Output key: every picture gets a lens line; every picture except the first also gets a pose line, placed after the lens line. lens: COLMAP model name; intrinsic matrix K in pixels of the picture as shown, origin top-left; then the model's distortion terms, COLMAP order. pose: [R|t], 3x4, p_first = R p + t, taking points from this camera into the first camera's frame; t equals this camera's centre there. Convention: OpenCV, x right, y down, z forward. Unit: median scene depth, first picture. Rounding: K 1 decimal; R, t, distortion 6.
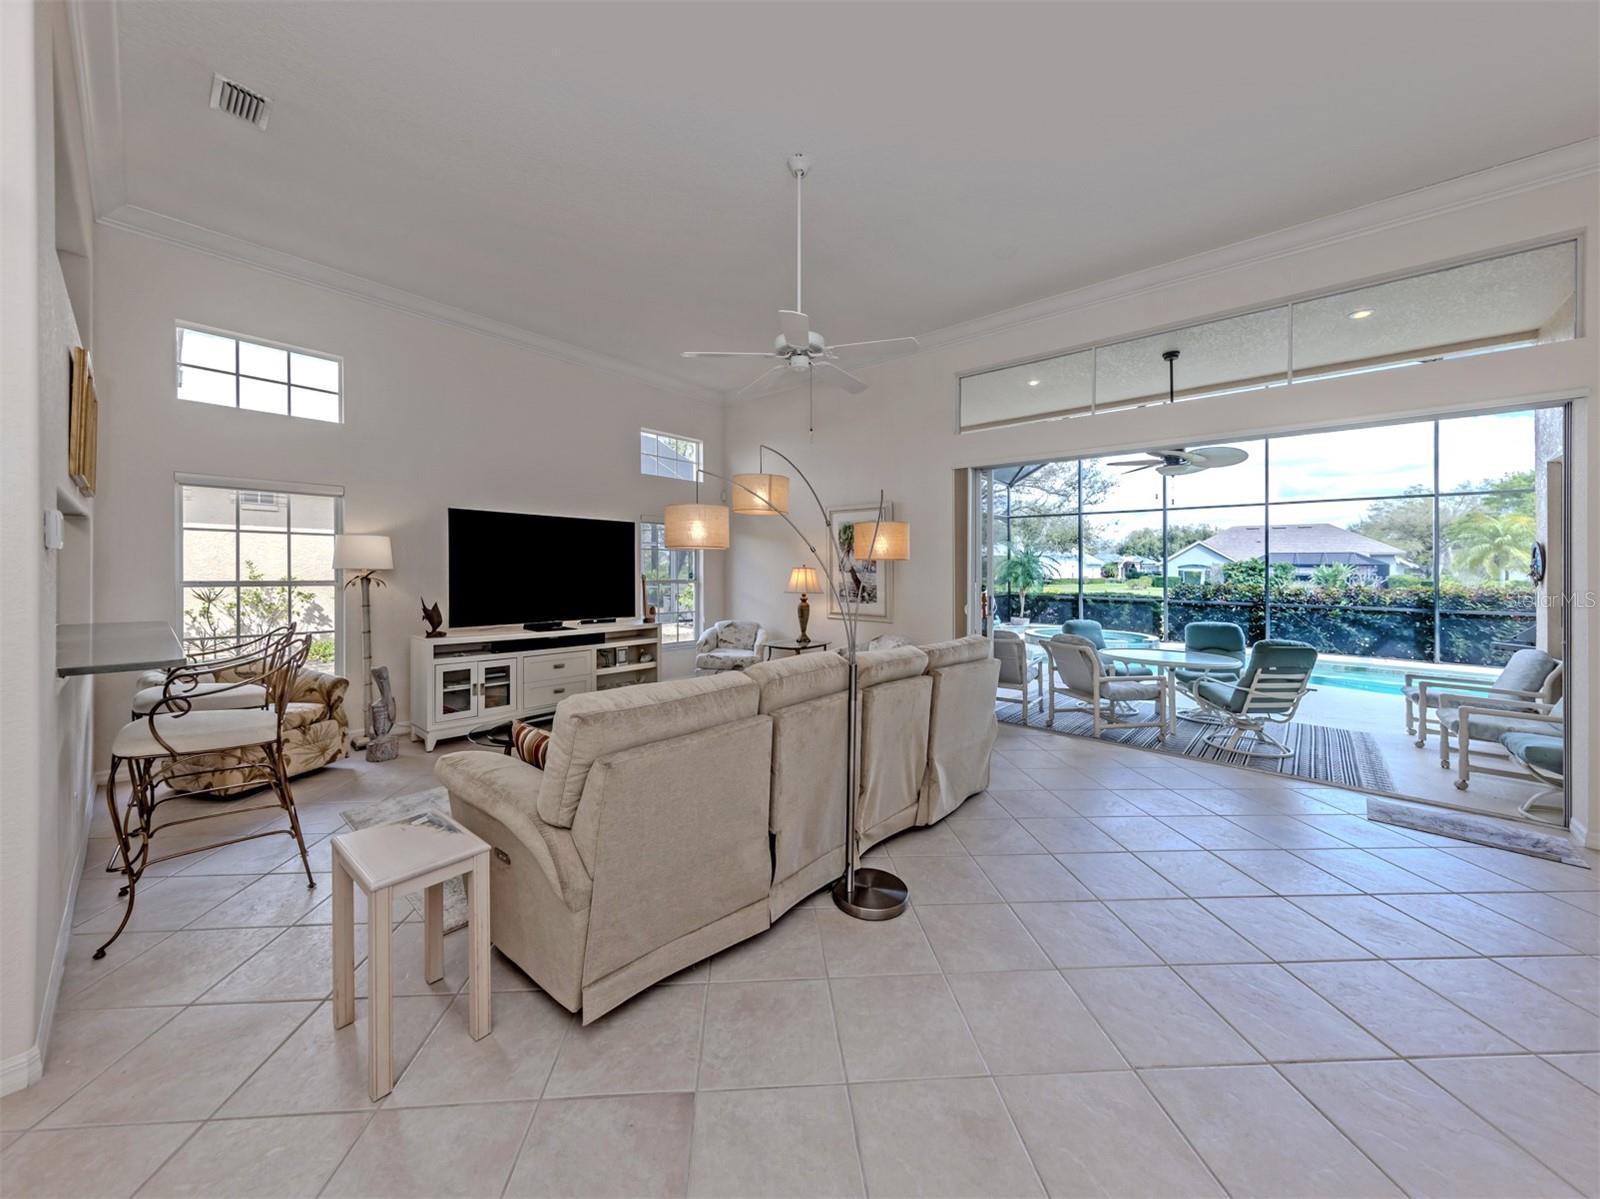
lens RADIAL K [[578.6, 0, 789.7], [0, 578.6, 559.1], [0, 0, 1]] dist [0.011763, -0.001612]
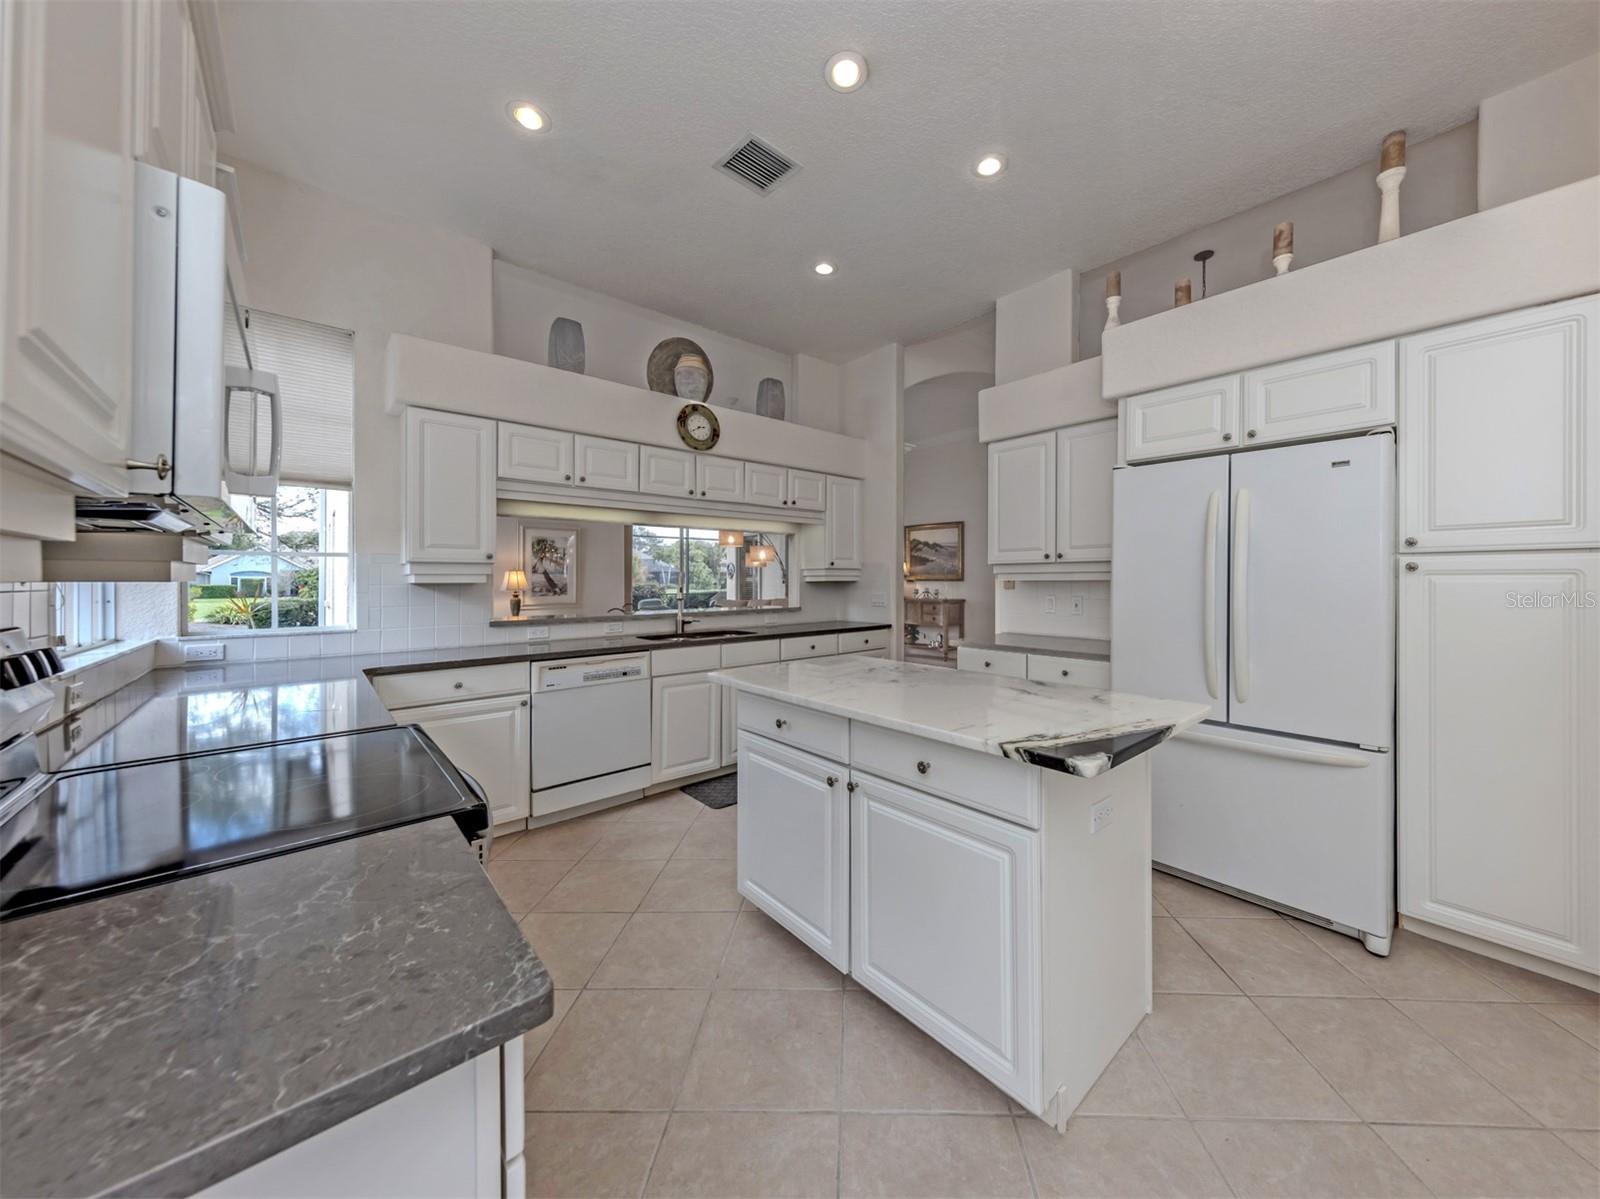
lens RADIAL K [[578.6, 0, 841.9], [0, 578.6, 575.0], [0, 0, 1]] dist [0.011763, -0.001612]
pose [[0.075497, 0.001988, 0.997144, -1.265143], [-0.013514, 0.999908, -0.000970, 0.018644], [-0.997054, -0.013402, 0.075517, 0.218335]]
